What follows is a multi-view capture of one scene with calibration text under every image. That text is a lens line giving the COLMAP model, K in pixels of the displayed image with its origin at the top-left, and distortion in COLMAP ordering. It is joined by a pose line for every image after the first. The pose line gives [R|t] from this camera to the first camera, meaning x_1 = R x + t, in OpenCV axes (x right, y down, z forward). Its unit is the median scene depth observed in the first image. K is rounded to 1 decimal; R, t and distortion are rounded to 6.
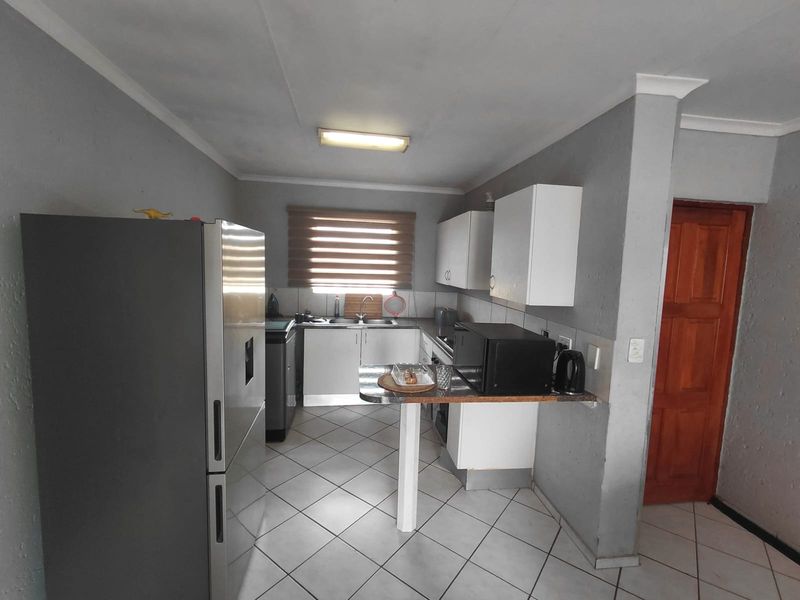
lens RADIAL K [[369.6, 0, 400.0], [0, 369.6, 300.0], [0, 0, 1]] dist [-0.000425, -0.000066]
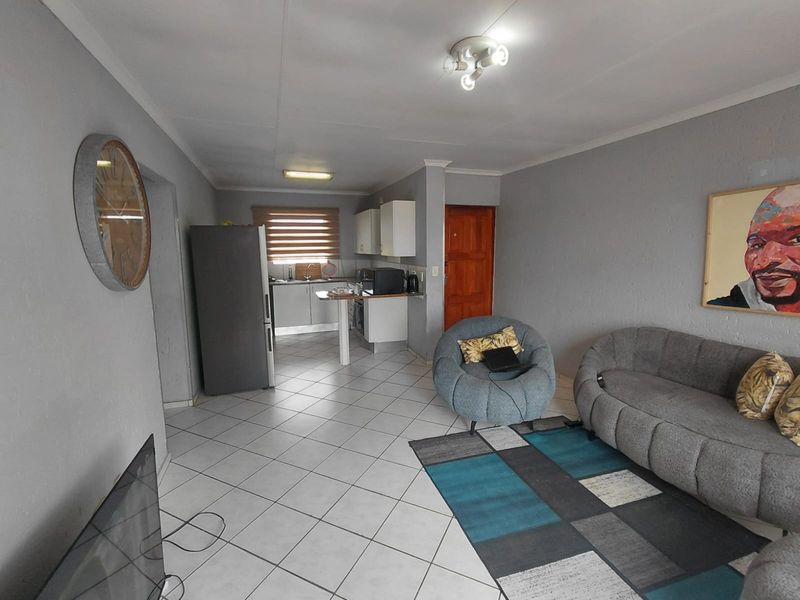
lens RADIAL K [[369.6, 0, 400.0], [0, 369.6, 300.0], [0, 0, 1]] dist [-0.000425, -0.000066]
pose [[0.979971, -0.071465, 0.185875, -0.029663], [0.062148, 0.996523, 0.055489, 0.108607], [-0.189195, -0.042826, 0.981005, -0.828251]]
